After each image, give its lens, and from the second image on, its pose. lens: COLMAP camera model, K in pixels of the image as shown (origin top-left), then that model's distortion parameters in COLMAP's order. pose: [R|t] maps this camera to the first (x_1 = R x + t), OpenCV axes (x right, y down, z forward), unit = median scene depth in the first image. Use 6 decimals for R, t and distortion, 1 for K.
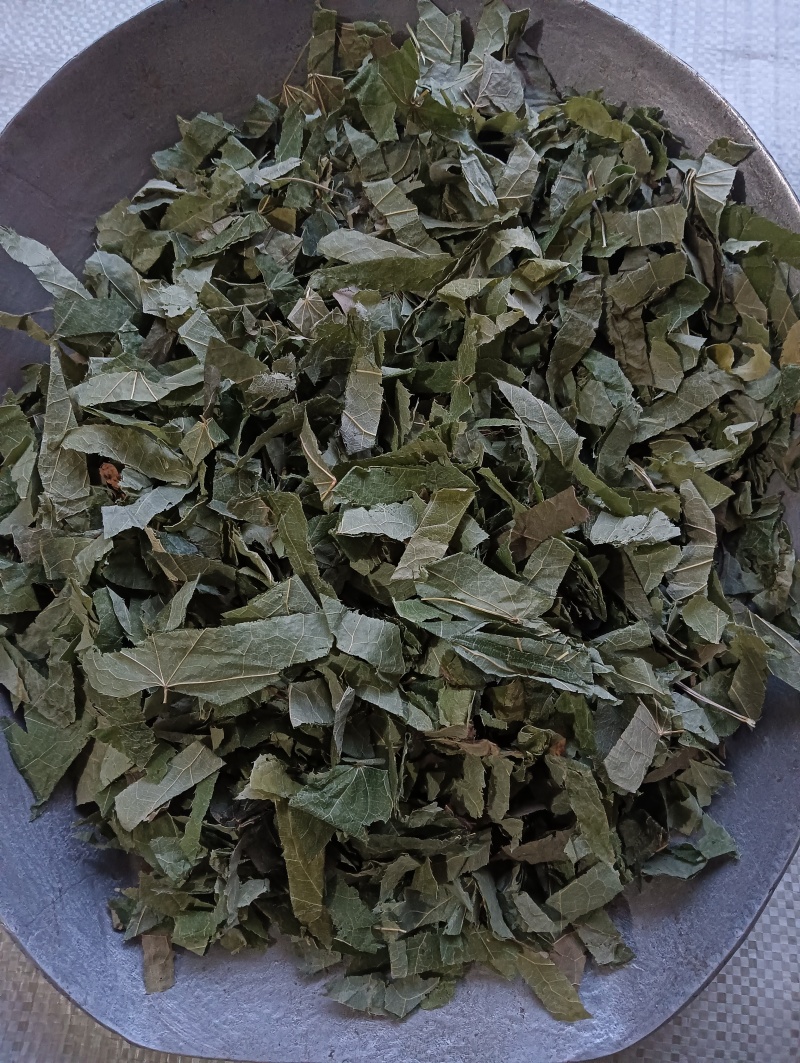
lens RADIAL K [[843.6, 0, 385.9], [0, 843.6, 530.5], [0, 0, 1]] dist [0.039045, -0.117506]
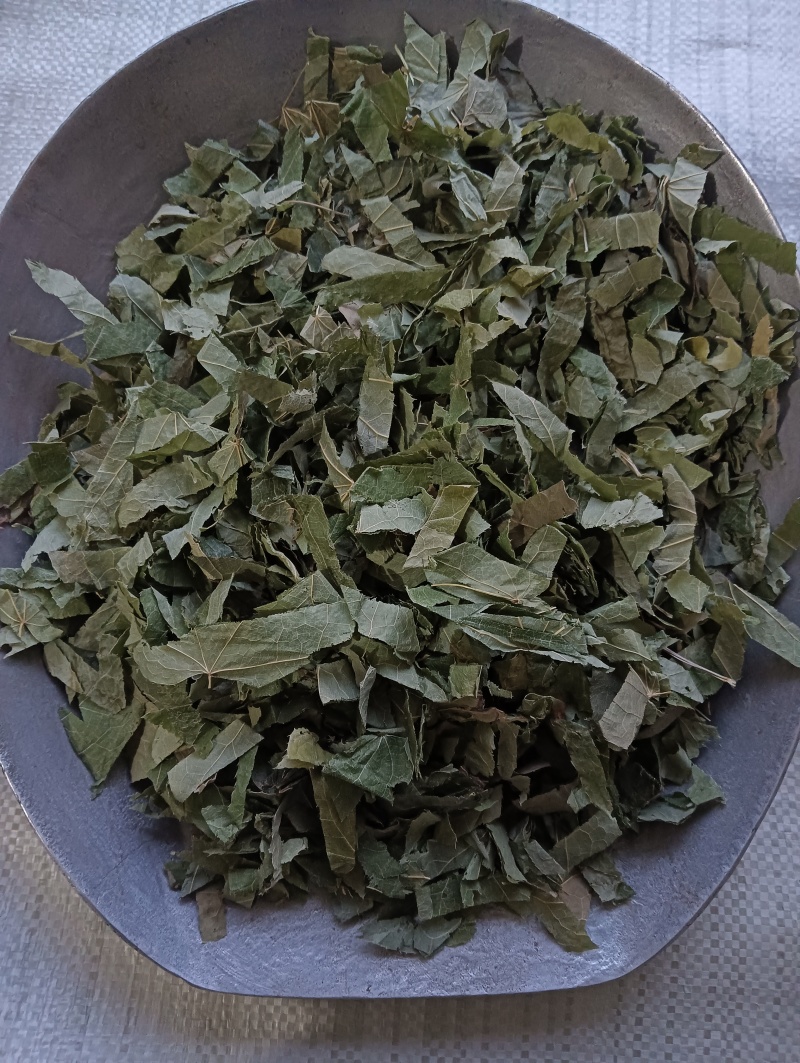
lens RADIAL K [[843.6, 0, 385.8], [0, 843.6, 531.6], [0, 0, 1]] dist [0.039045, -0.117506]
pose [[0.999001, -0.043921, -0.008209, -0.005516], [0.044225, 0.998161, 0.041451, -0.034957], [0.006373, -0.041773, 0.999107, -0.102151]]
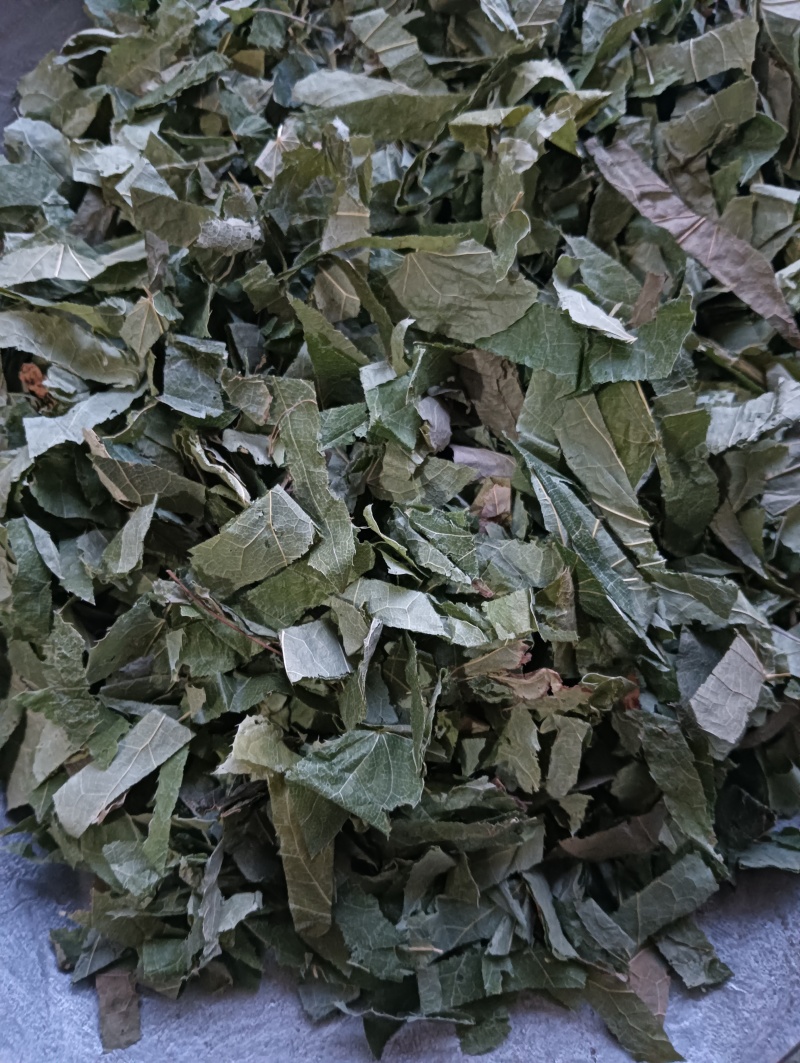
lens RADIAL K [[843.6, 0, 379.8], [0, 843.6, 548.3], [0, 0, 1]] dist [0.039045, -0.117506]
pose [[0.999242, -0.035825, 0.015213, -0.027746], [0.035916, 0.999338, -0.005714, 0.101842], [-0.014998, 0.006256, 0.999868, 0.219822]]
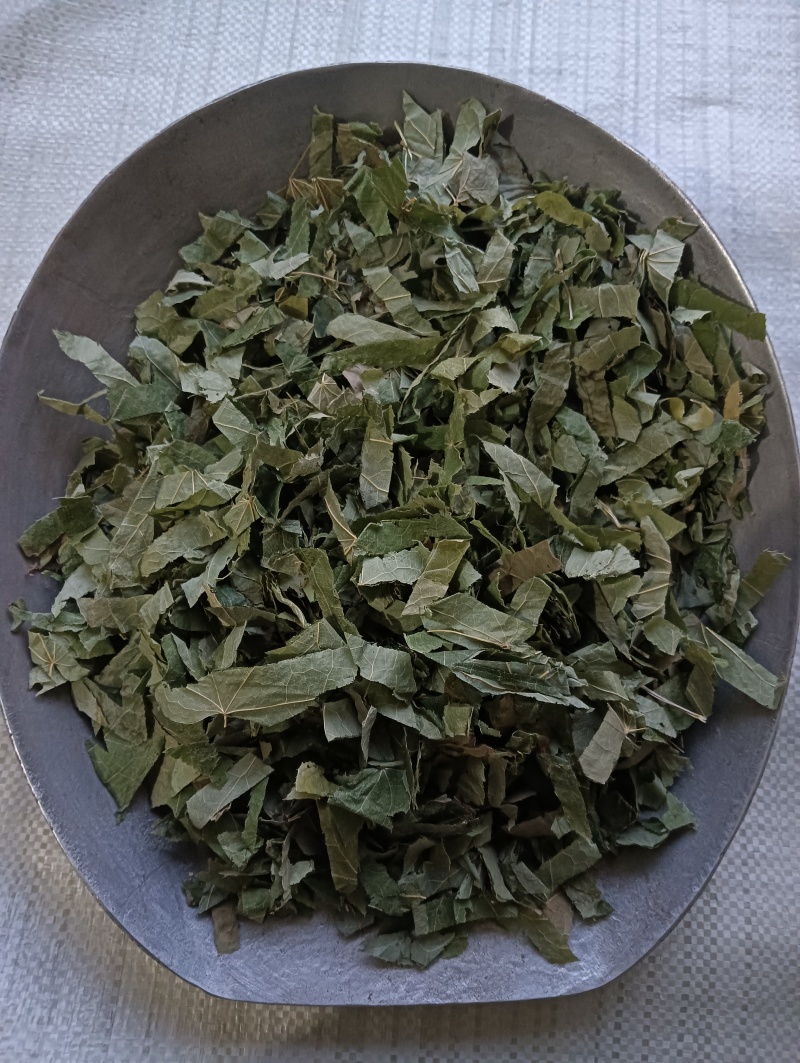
lens RADIAL K [[843.6, 0, 385.8], [0, 843.6, 531.2], [0, 0, 1]] dist [0.039045, -0.117506]
pose [[0.999027, -0.043198, -0.008917, -0.000916], [0.043599, 0.997735, 0.051215, -0.117036], [0.006685, -0.051554, 0.998648, -0.193495]]
